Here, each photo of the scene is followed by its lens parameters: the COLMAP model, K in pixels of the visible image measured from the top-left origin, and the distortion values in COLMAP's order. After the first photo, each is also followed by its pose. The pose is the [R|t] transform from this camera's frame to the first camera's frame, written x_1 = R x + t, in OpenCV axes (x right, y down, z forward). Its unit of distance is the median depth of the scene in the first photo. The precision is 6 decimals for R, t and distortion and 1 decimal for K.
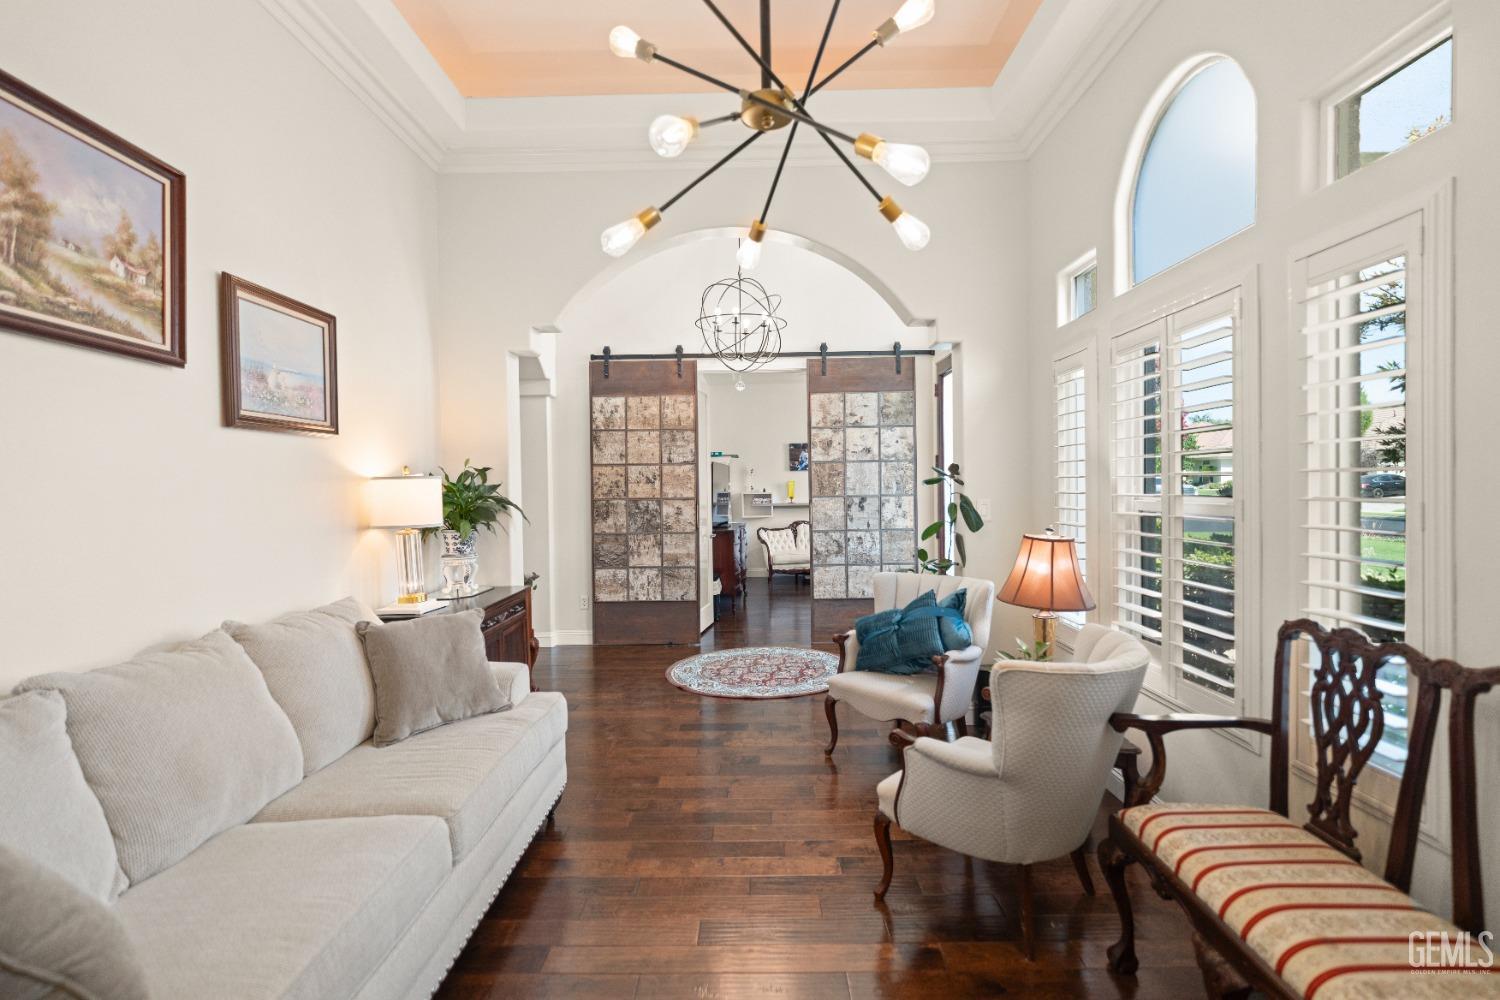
lens RADIAL K [[686.5, 0, 750.0], [0, 686.5, 500.0], [0, 0, 1]] dist [0.001560, 0.000503]
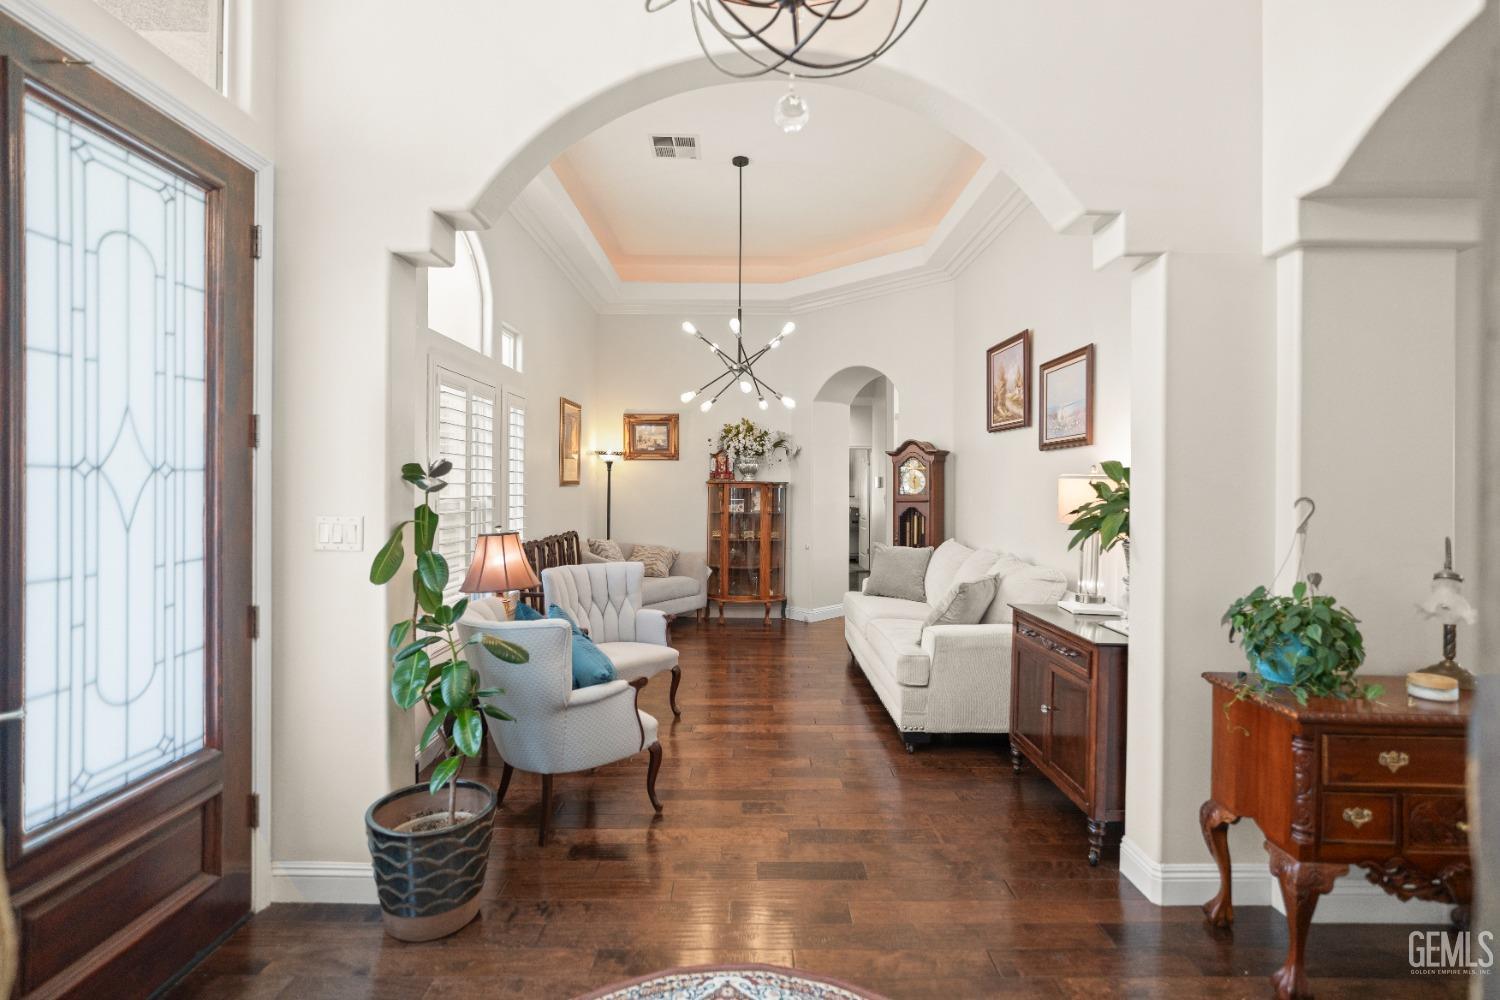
lens RADIAL K [[686.5, 0, 750.0], [0, 686.5, 500.0], [0, 0, 1]] dist [0.001560, 0.000503]
pose [[-0.999809, 0.008759, -0.017471, 0.012772], [0.008196, 0.999453, 0.032042, -0.033924], [0.017742, 0.031892, -0.999334, 2.010655]]
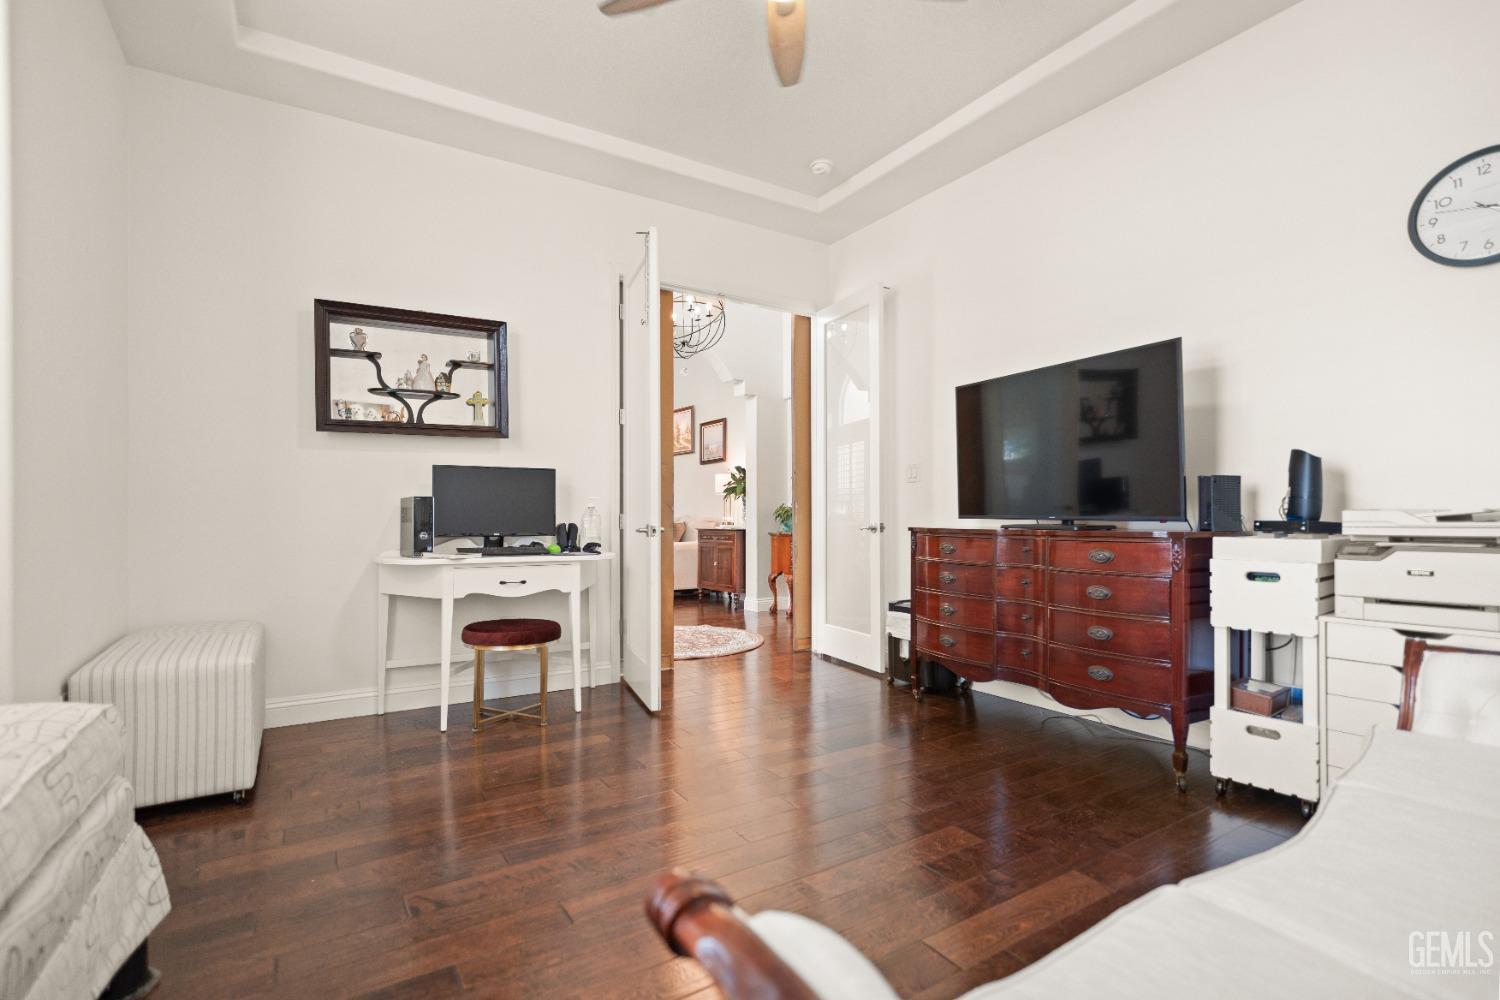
lens RADIAL K [[698.8, 0, 754.6], [0, 698.8, 499.0], [0, 0, 1]] dist [-0.012047, 0.000508]
pose [[-0.829445, -0.005426, -0.558563, 0.789548], [0.002055, 0.999916, -0.012765, 0.088570], [0.558585, -0.011736, -0.829364, 3.101738]]
